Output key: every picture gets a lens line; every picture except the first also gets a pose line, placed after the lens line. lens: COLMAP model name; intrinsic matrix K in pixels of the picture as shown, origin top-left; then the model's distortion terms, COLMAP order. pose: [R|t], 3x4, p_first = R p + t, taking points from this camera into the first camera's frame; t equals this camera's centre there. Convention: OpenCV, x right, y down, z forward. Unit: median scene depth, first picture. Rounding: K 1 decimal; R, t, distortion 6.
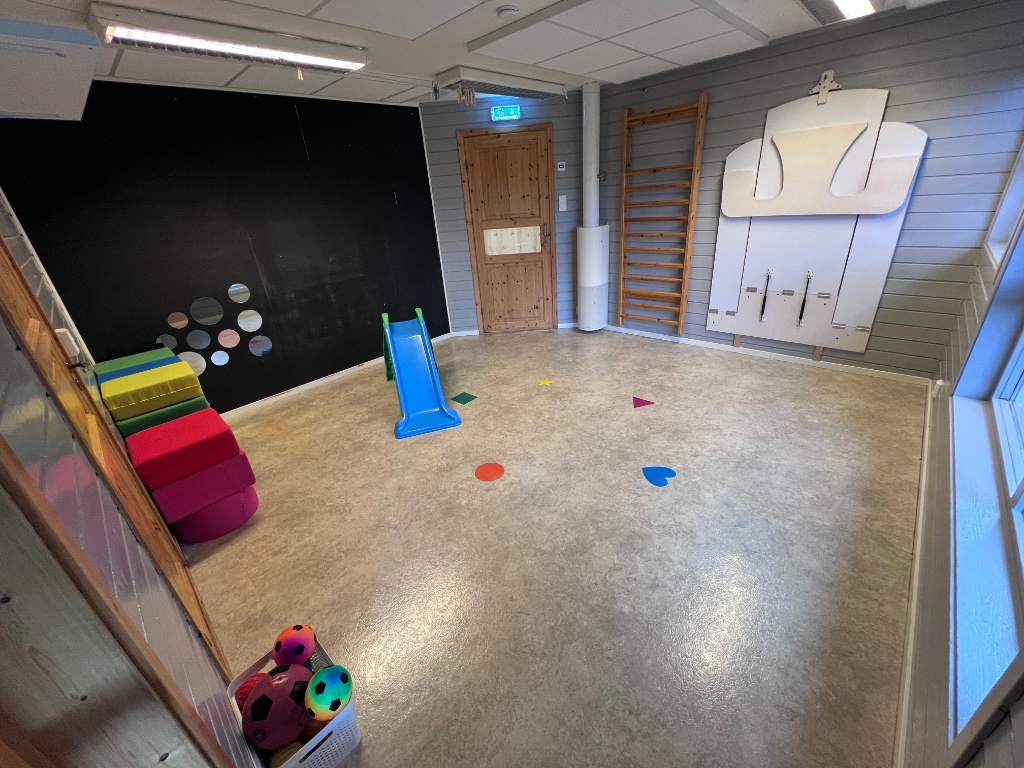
lens RADIAL K [[410.2, 0, 513.1], [0, 410.2, 378.4], [0, 0, 1]] dist [-0.001060, -0.000311]
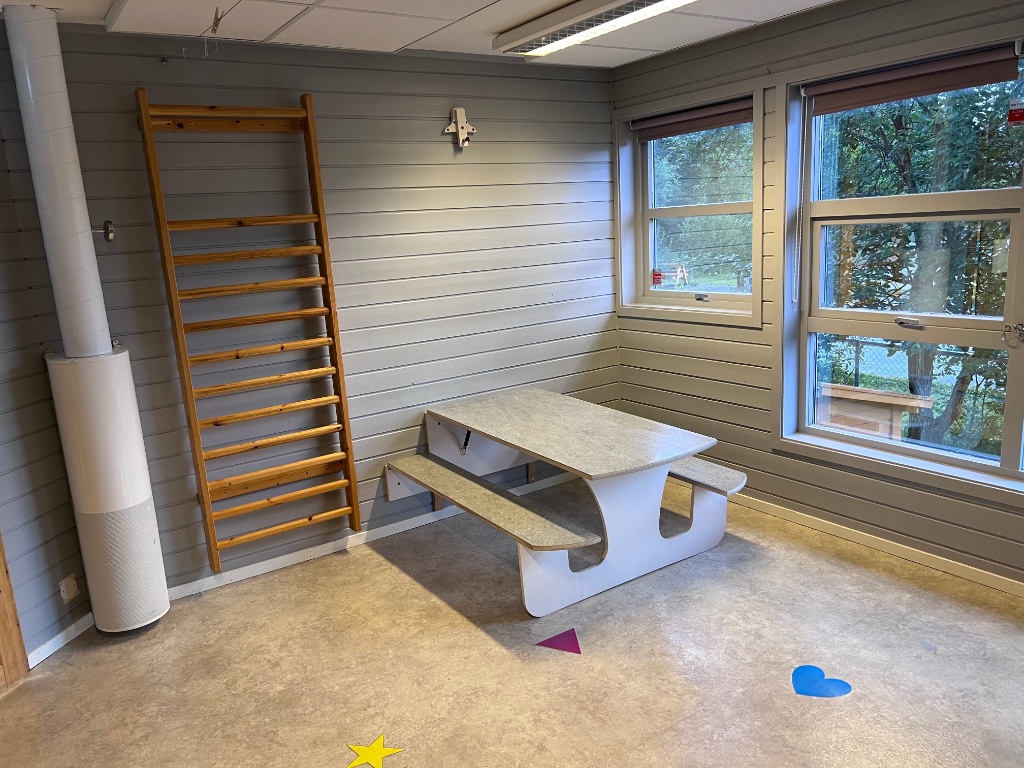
lens RADIAL K [[773.3, 0, 511.4], [0, 773.3, 384.7], [0, 0, 1]] dist [0.044953, -0.027561]
pose [[0.227623, -0.140733, 0.963526, -0.552349], [0.442888, 0.896192, 0.026271, -0.266330], [-0.867201, 0.420754, 0.266323, 0.668975]]
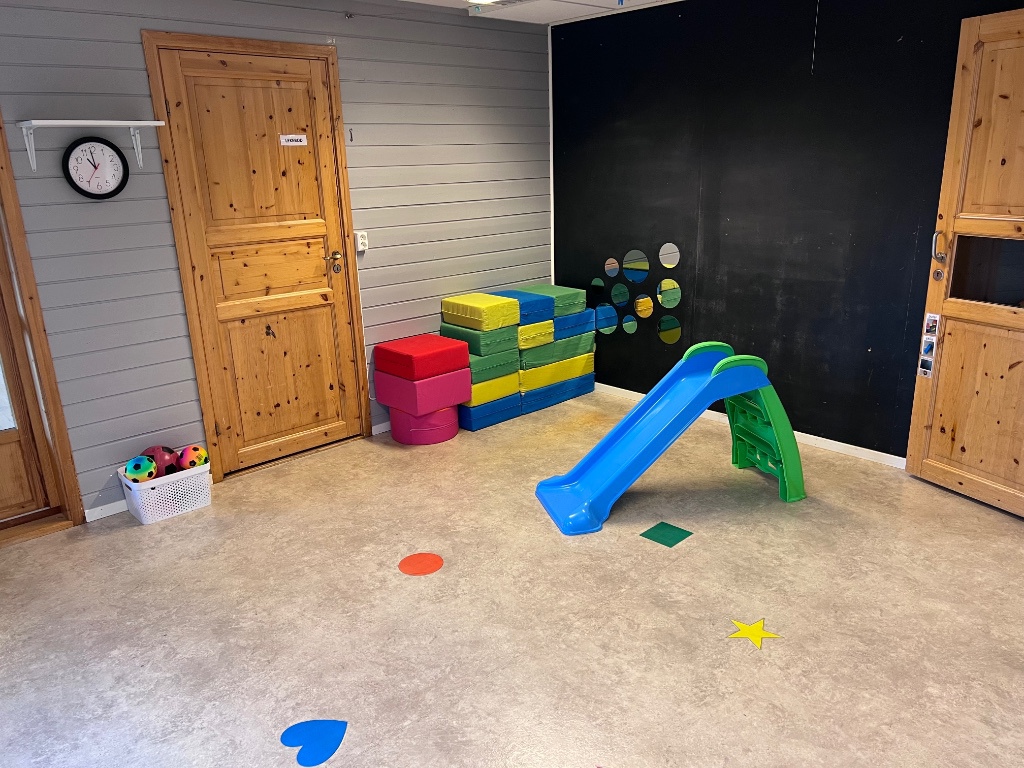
lens RADIAL K [[773.3, 0, 513.3], [0, 773.3, 387.4], [0, 0, 1]] dist [0.044953, -0.027561]
pose [[-0.062689, 0.362860, -0.929733, 0.787947], [-0.383797, 0.851165, 0.358075, -0.413302], [0.921287, 0.379276, 0.085906, 0.724122]]
